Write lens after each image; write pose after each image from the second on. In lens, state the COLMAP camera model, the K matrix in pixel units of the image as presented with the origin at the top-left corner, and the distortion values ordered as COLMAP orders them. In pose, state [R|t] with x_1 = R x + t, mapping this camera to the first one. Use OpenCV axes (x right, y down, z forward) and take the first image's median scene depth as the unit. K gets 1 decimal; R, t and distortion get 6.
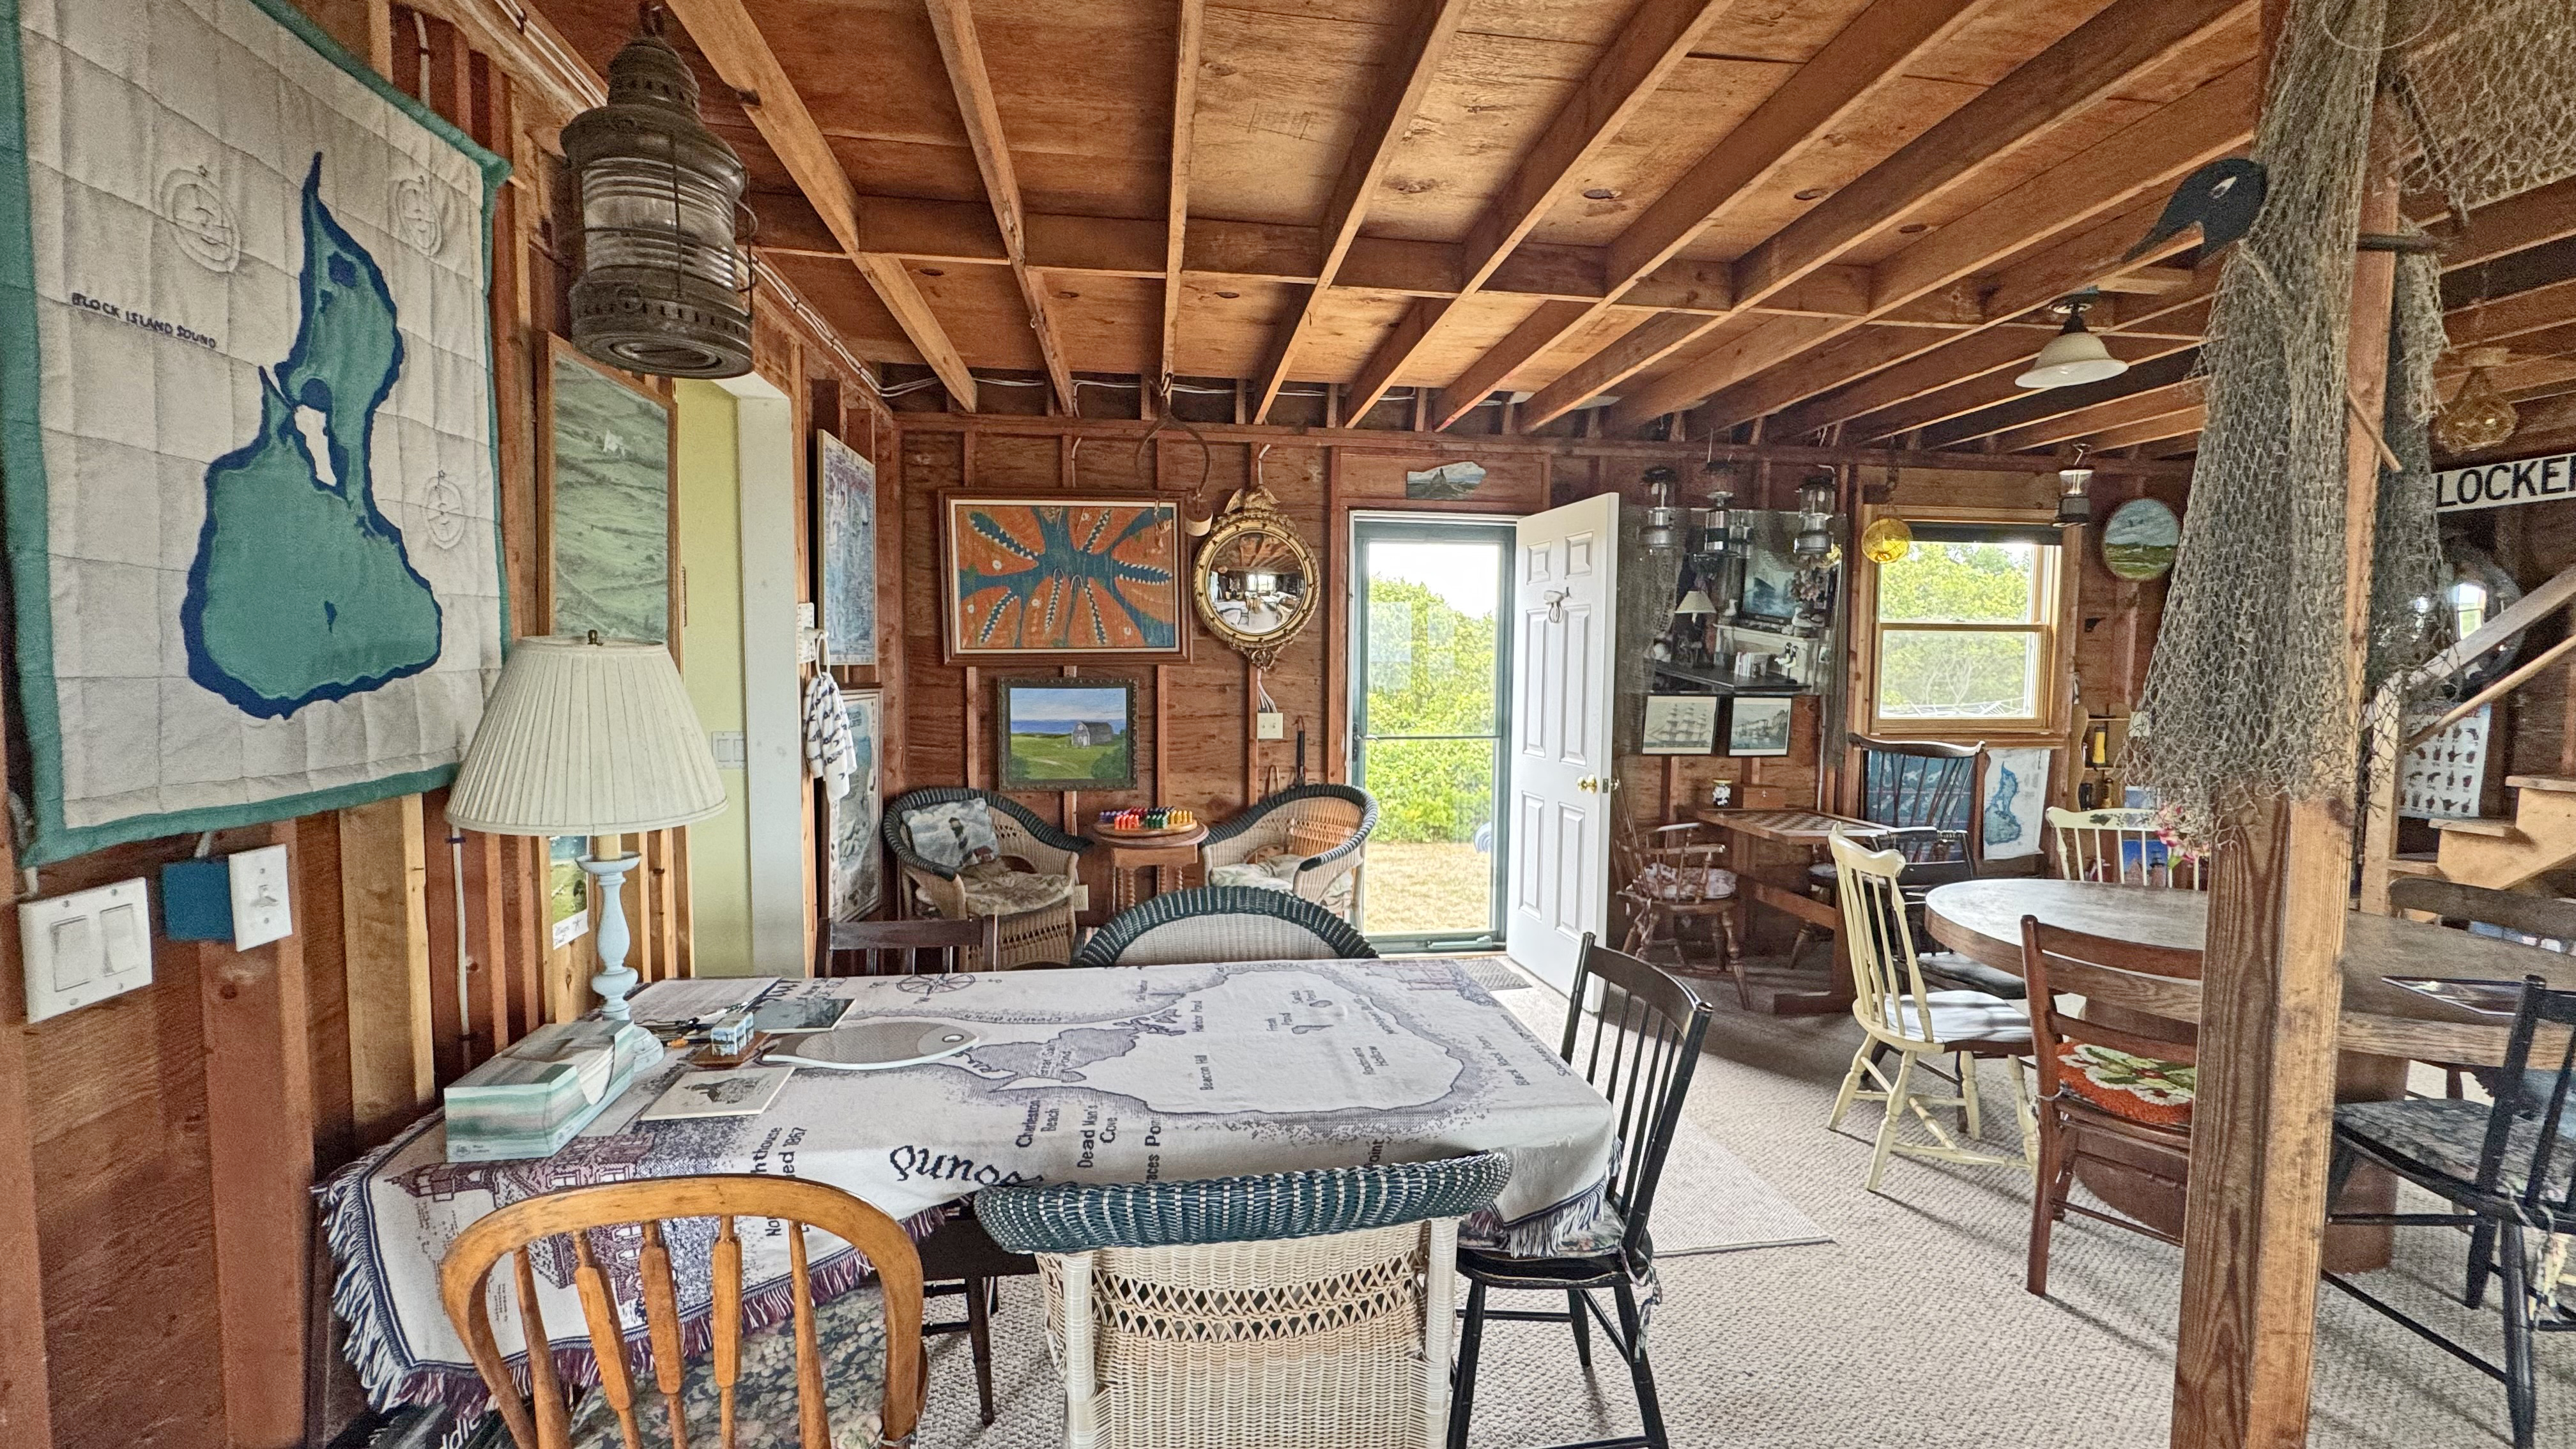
lens RADIAL K [[1032.8, 0, 1286.2], [0, 1032.8, 721.2], [0, 0, 1]] dist [-0.001750, 0.000369]
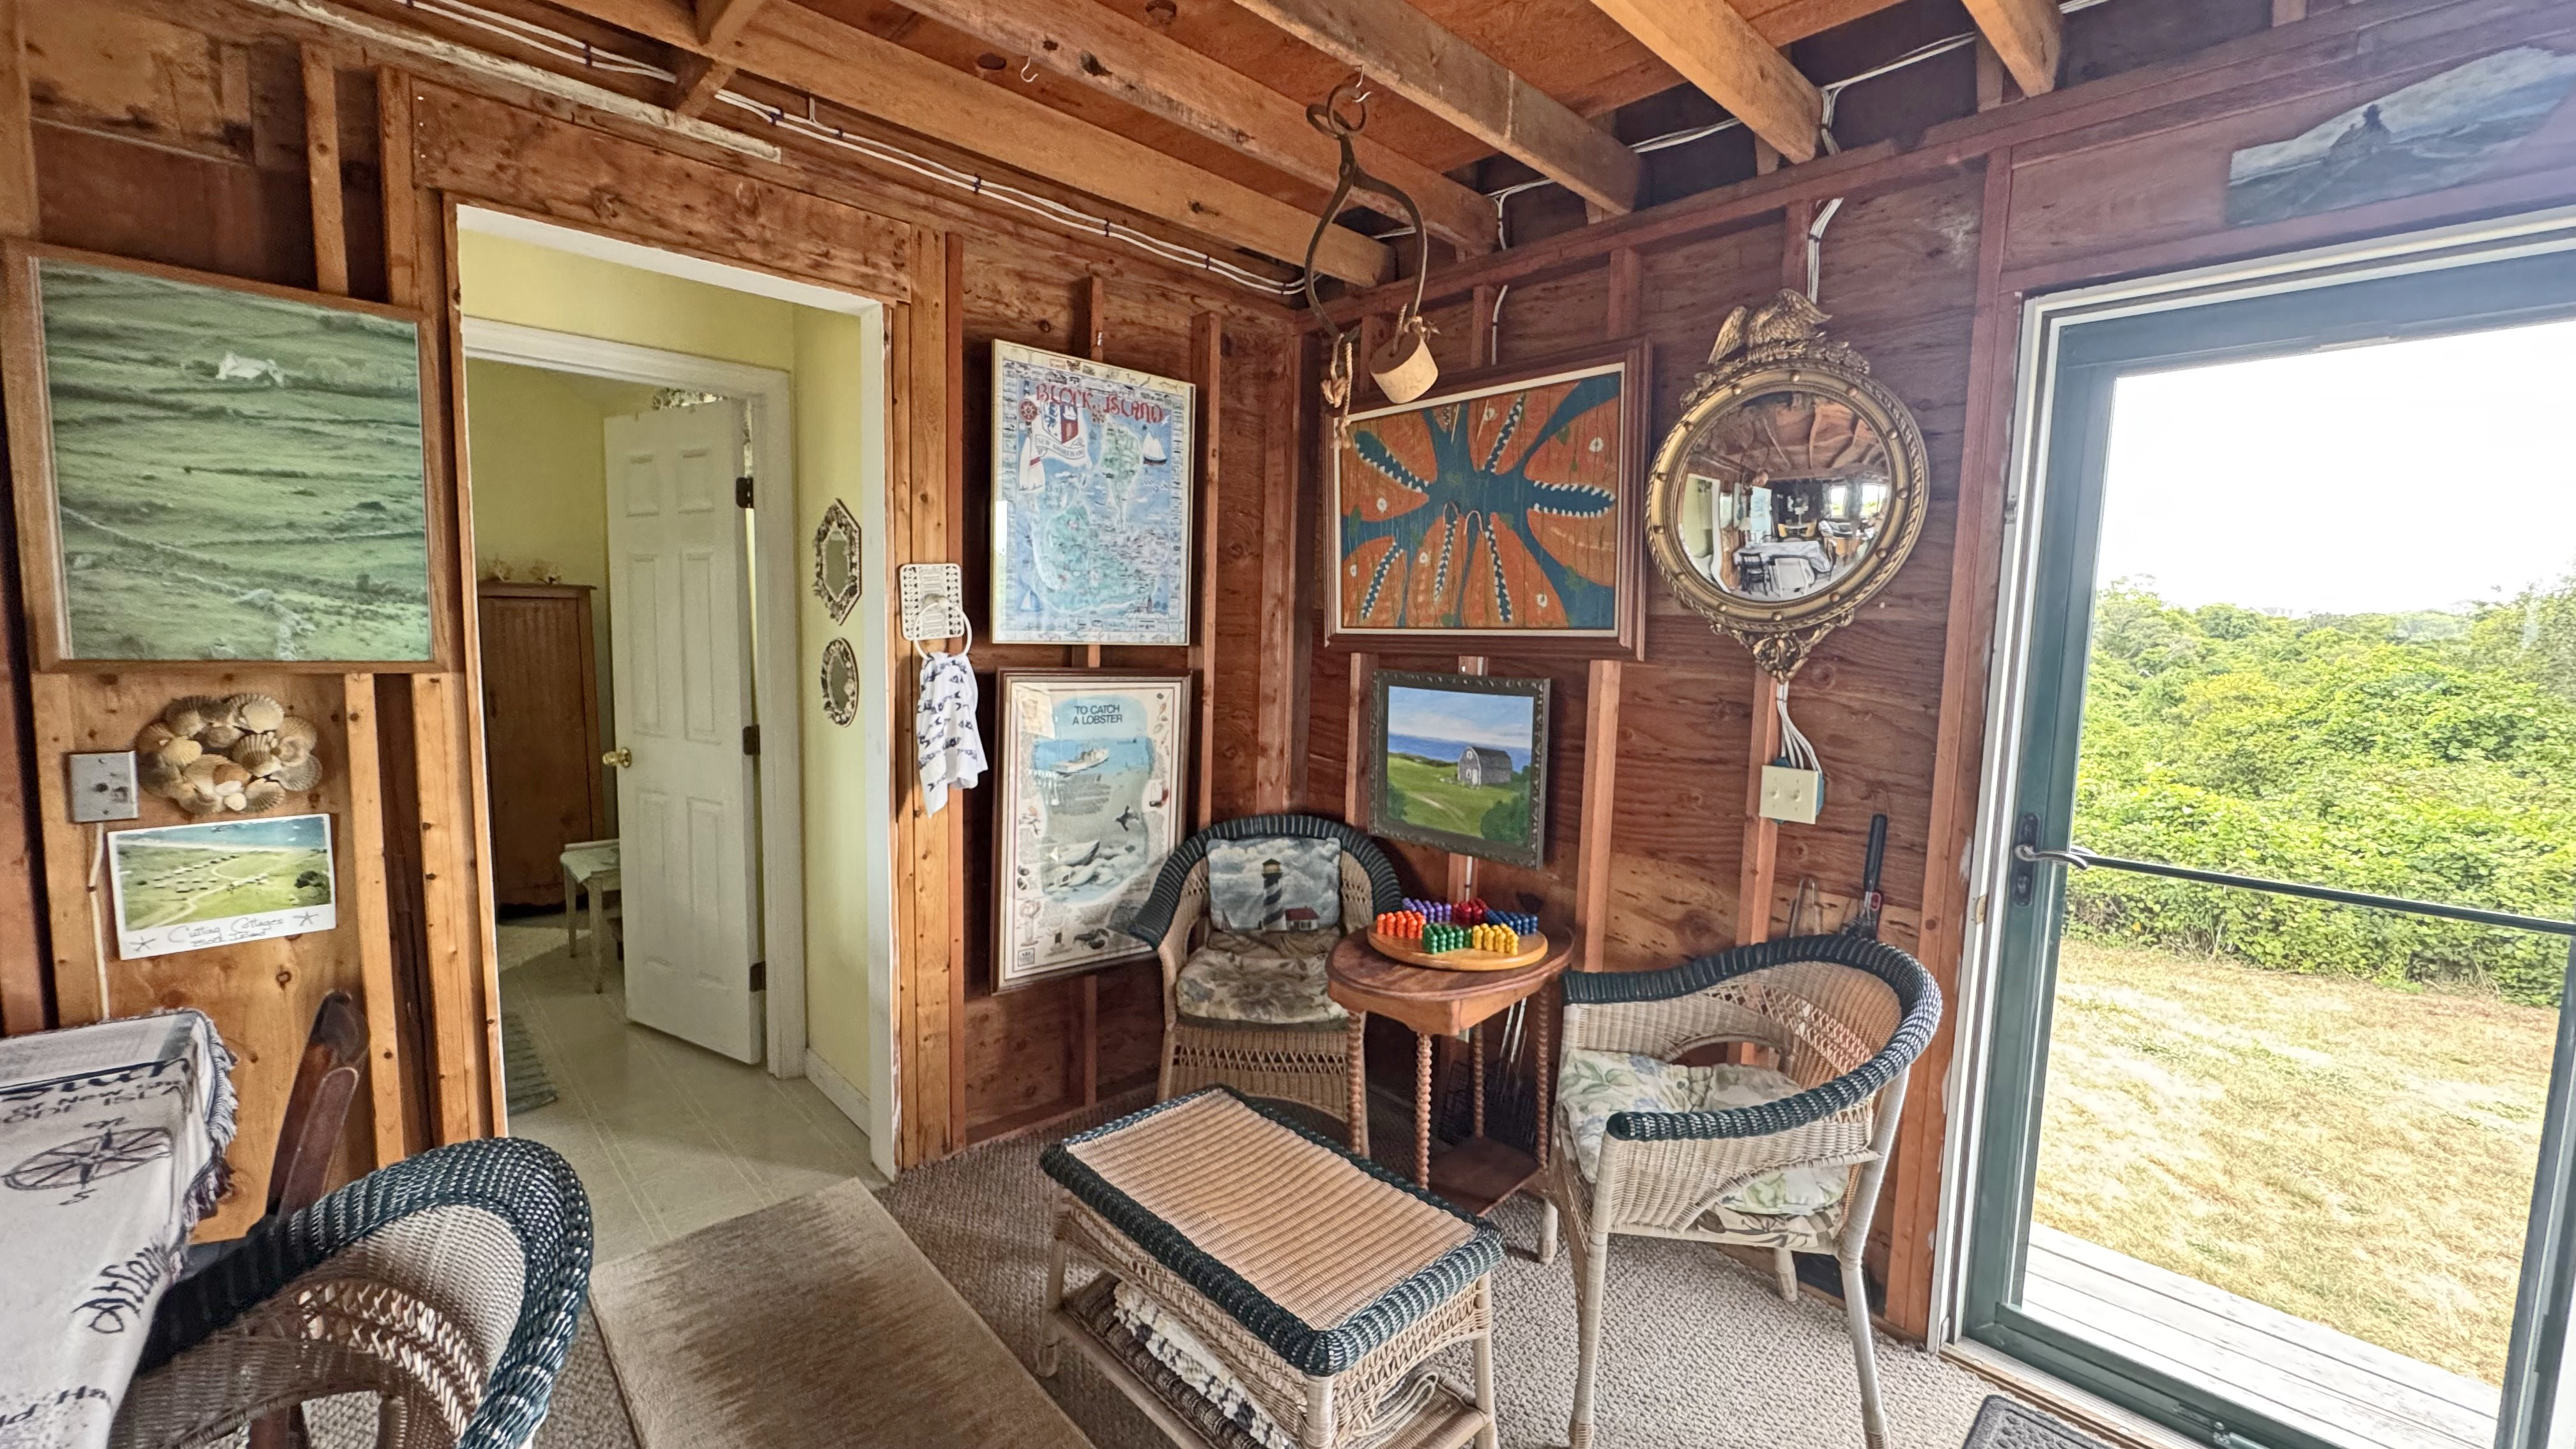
lens RADIAL K [[1032.8, 0, 1293.1], [0, 1032.8, 725.6], [0, 0, 1]] dist [-0.001750, 0.000369]
pose [[0.579030, 0.086776, -0.810675, 0.246788], [-0.073484, 0.995827, 0.054108, -0.037743], [0.811988, 0.028242, 0.582991, 0.546353]]
